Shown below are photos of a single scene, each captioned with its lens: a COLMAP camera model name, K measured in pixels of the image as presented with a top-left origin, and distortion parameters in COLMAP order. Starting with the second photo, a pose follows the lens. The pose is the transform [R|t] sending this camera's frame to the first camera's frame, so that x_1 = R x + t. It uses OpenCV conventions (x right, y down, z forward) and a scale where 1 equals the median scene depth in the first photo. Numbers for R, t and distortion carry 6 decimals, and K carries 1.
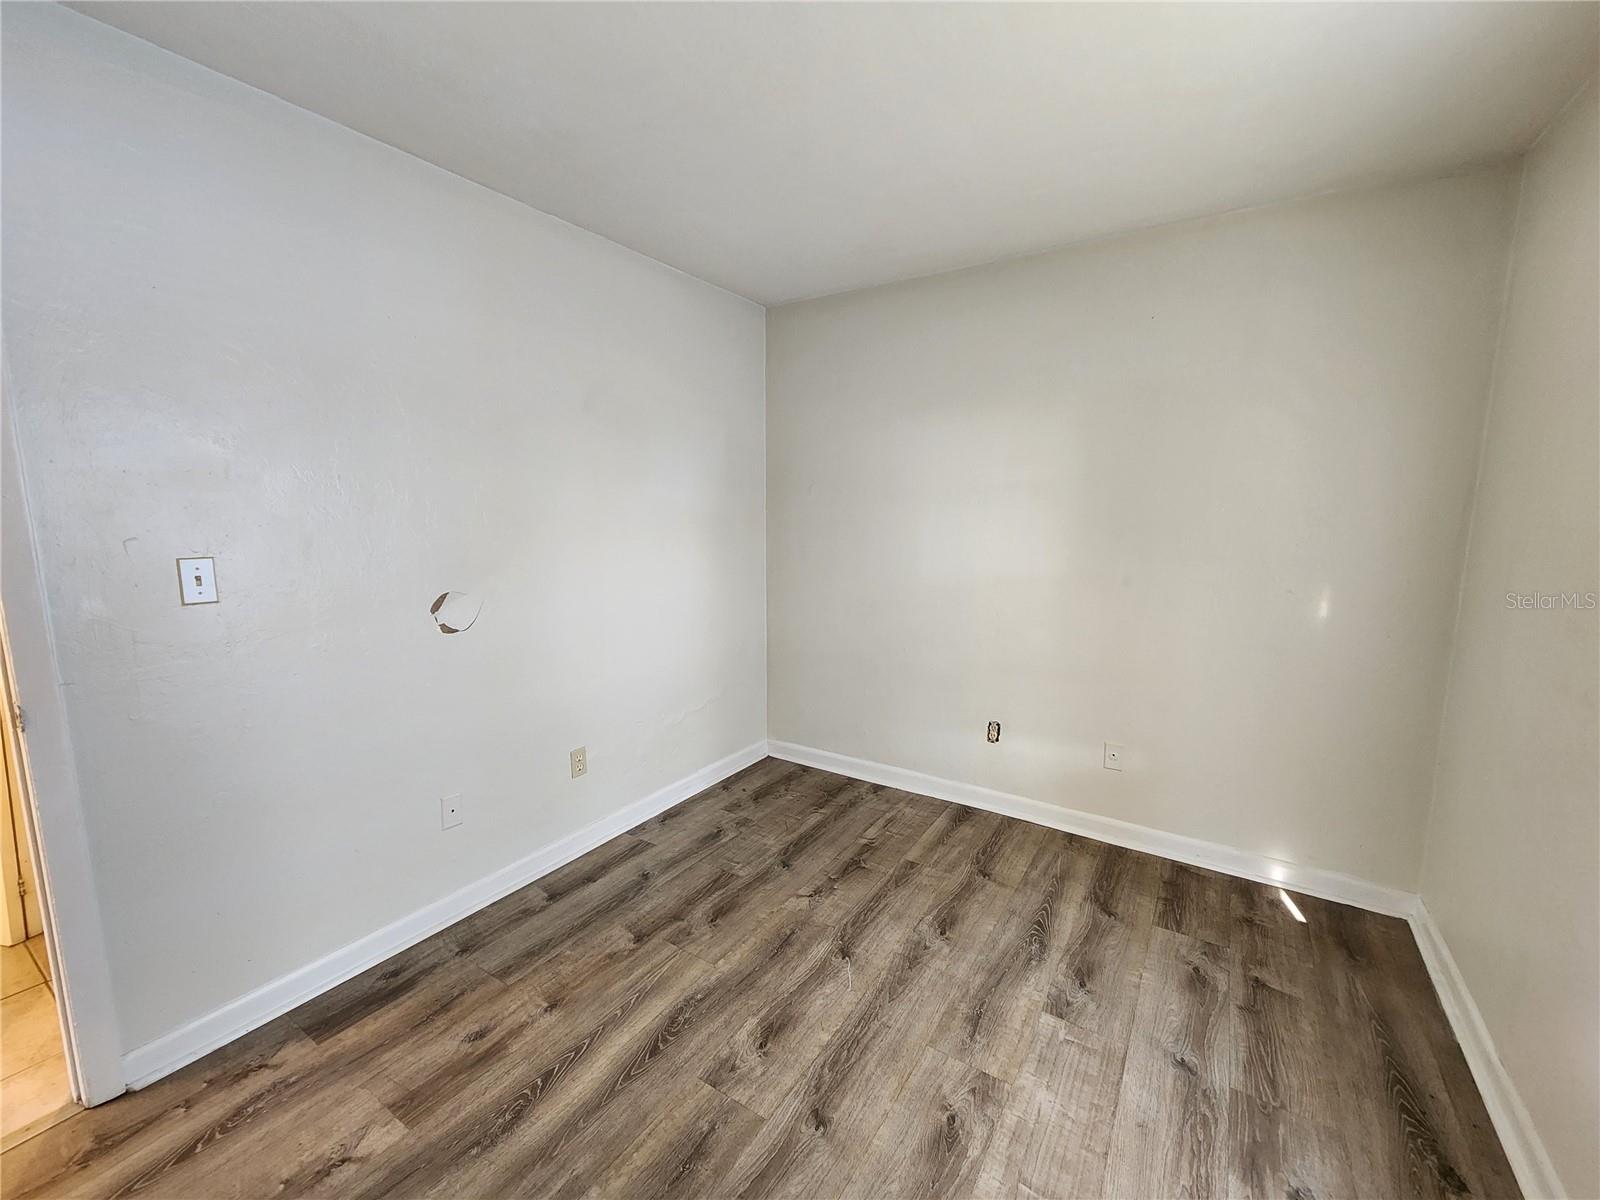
lens RADIAL K [[659.5, 0, 803.2], [0, 659.5, 592.2], [0, 0, 1]] dist [0.001743, -0.000139]
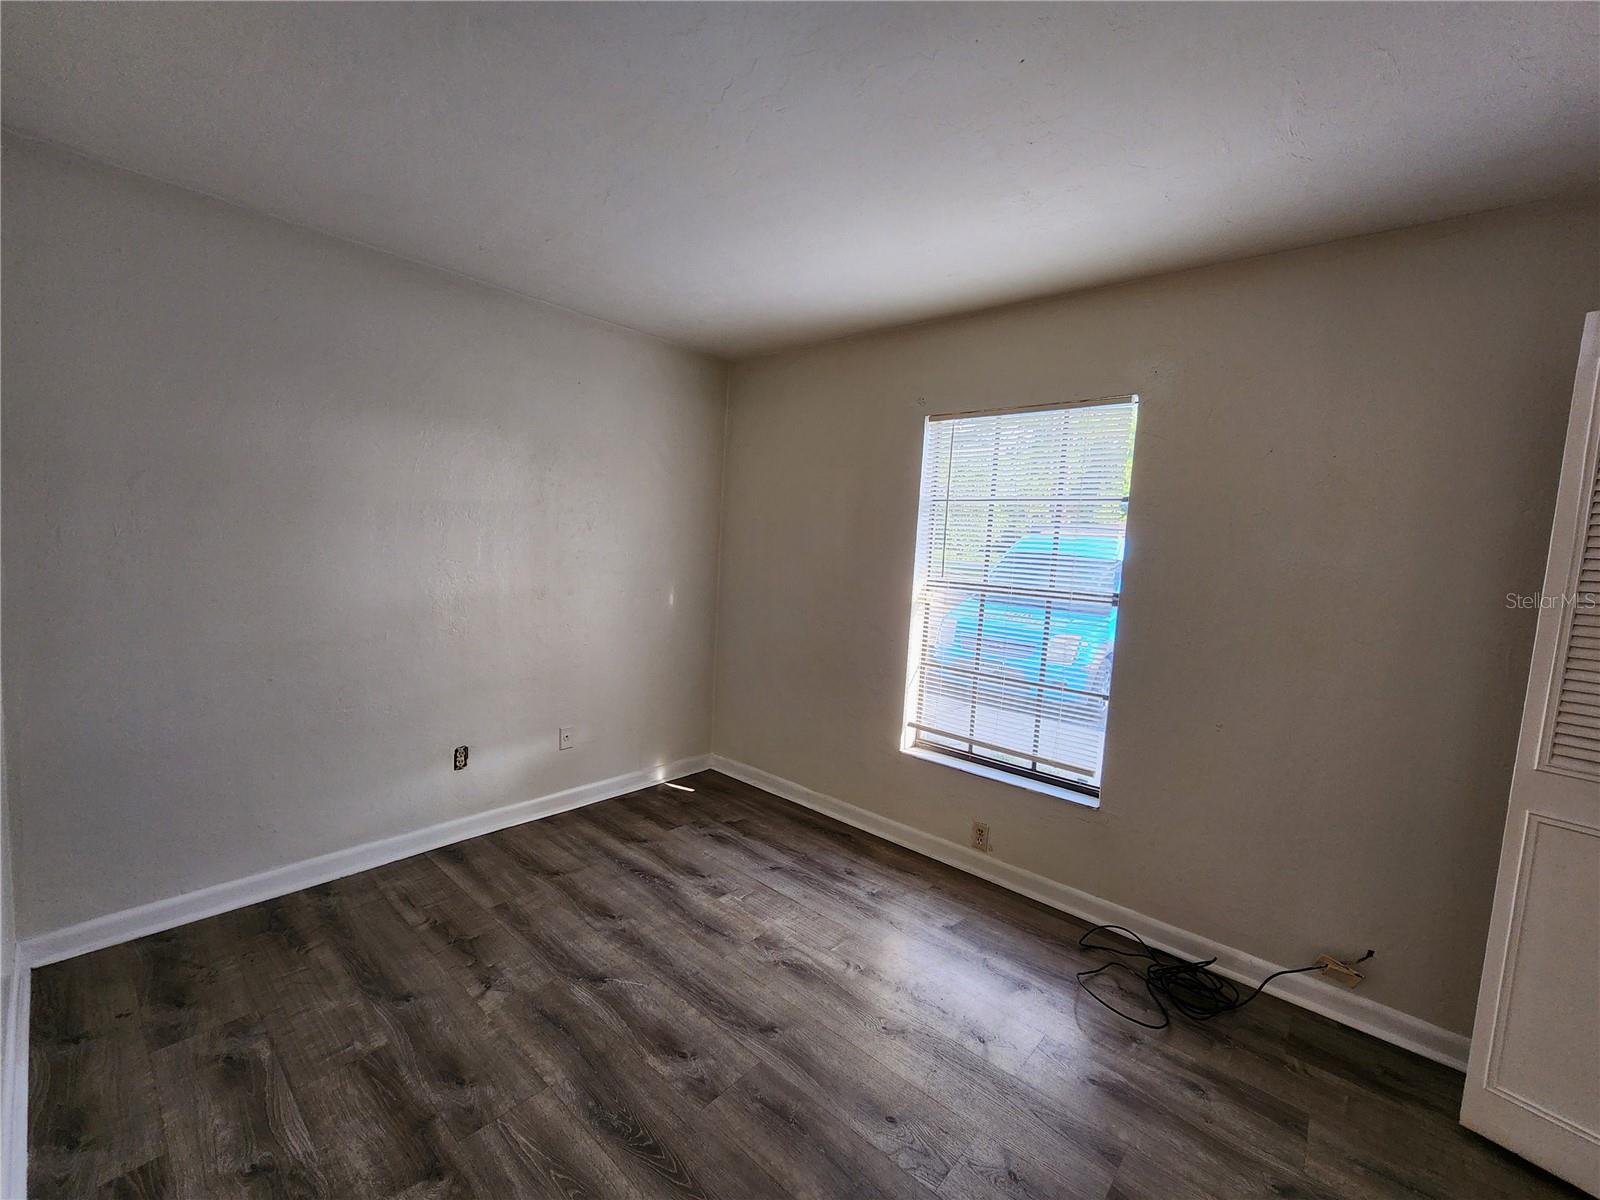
lens RADIAL K [[659.5, 0, 798.9], [0, 659.5, 598.8], [0, 0, 1]] dist [0.001743, -0.000139]
pose [[0.143435, -0.085524, 0.985957, -0.830867], [0.074169, 0.994386, 0.075465, -0.081614], [-0.986877, 0.062304, 0.148973, 0.511043]]
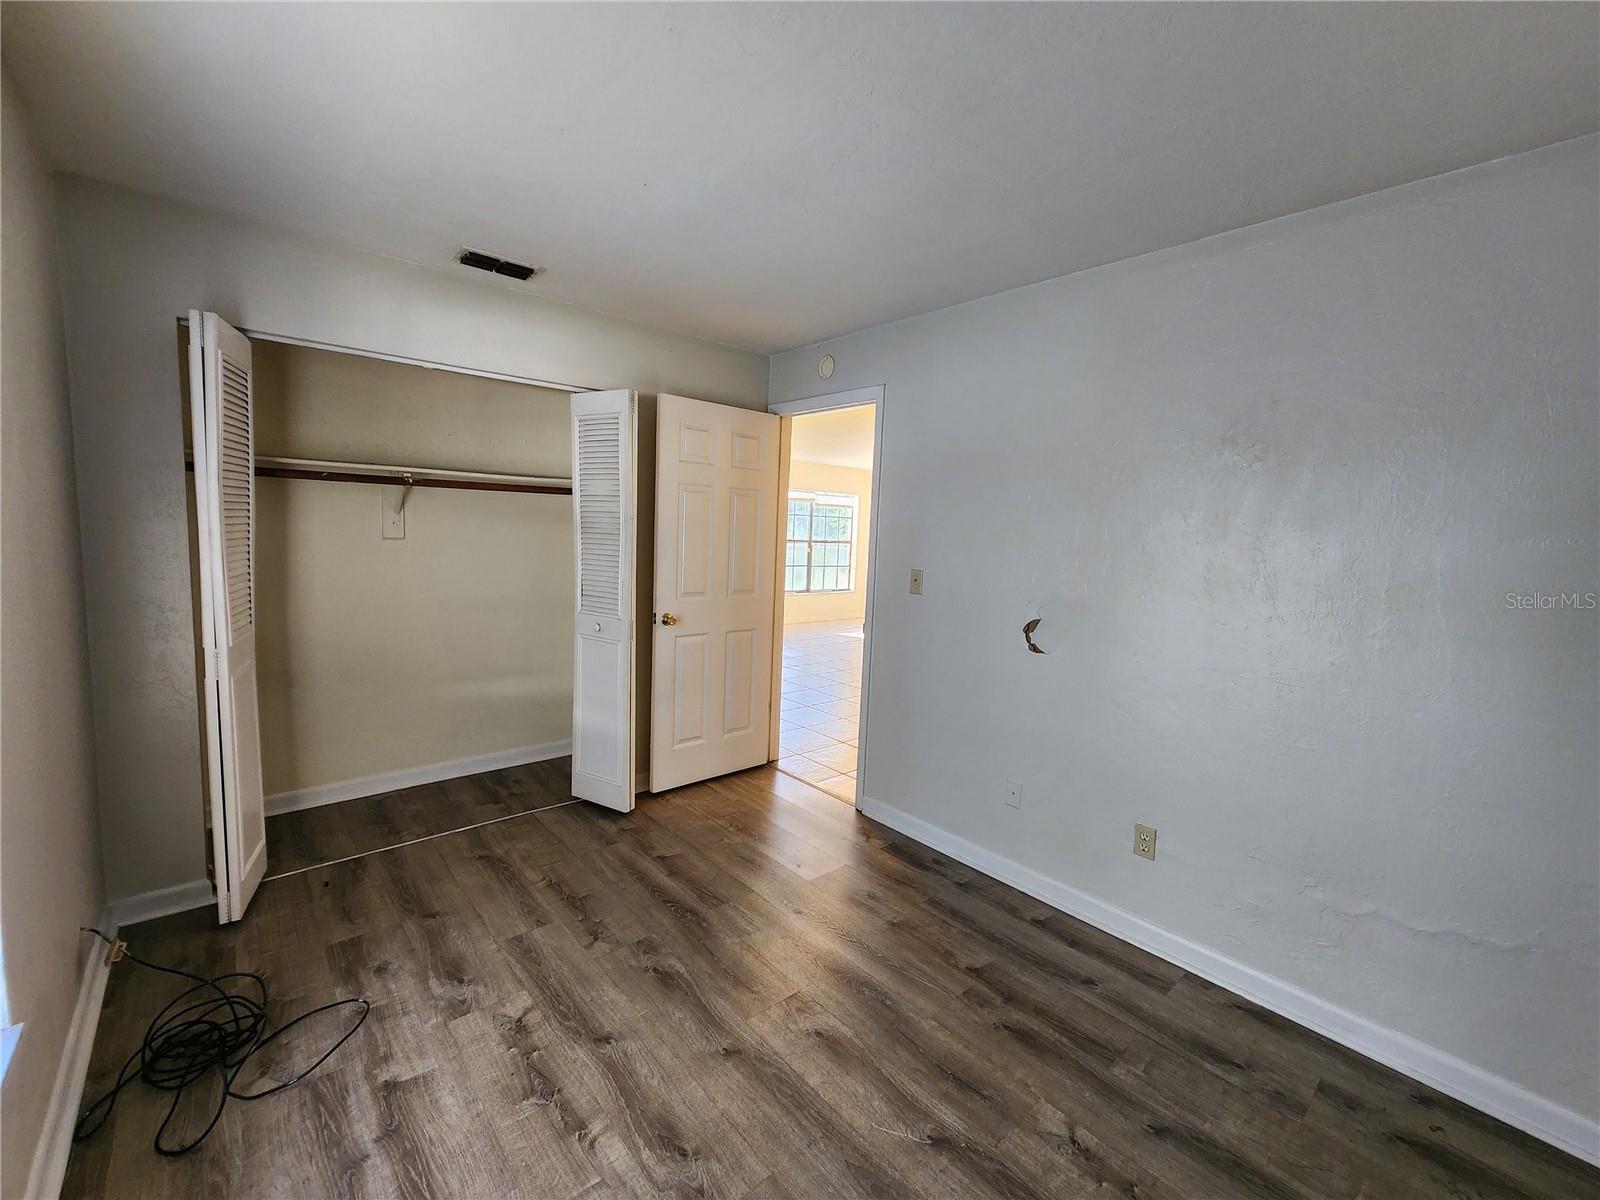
lens RADIAL K [[659.5, 0, 799.3], [0, 659.5, 598.9], [0, 0, 1]] dist [0.001743, -0.000139]
pose [[-0.272346, 0.090252, -0.957957, 0.770919], [-0.163535, 0.976765, 0.138517, -0.137294], [0.948200, 0.194384, -0.251259, 0.913480]]
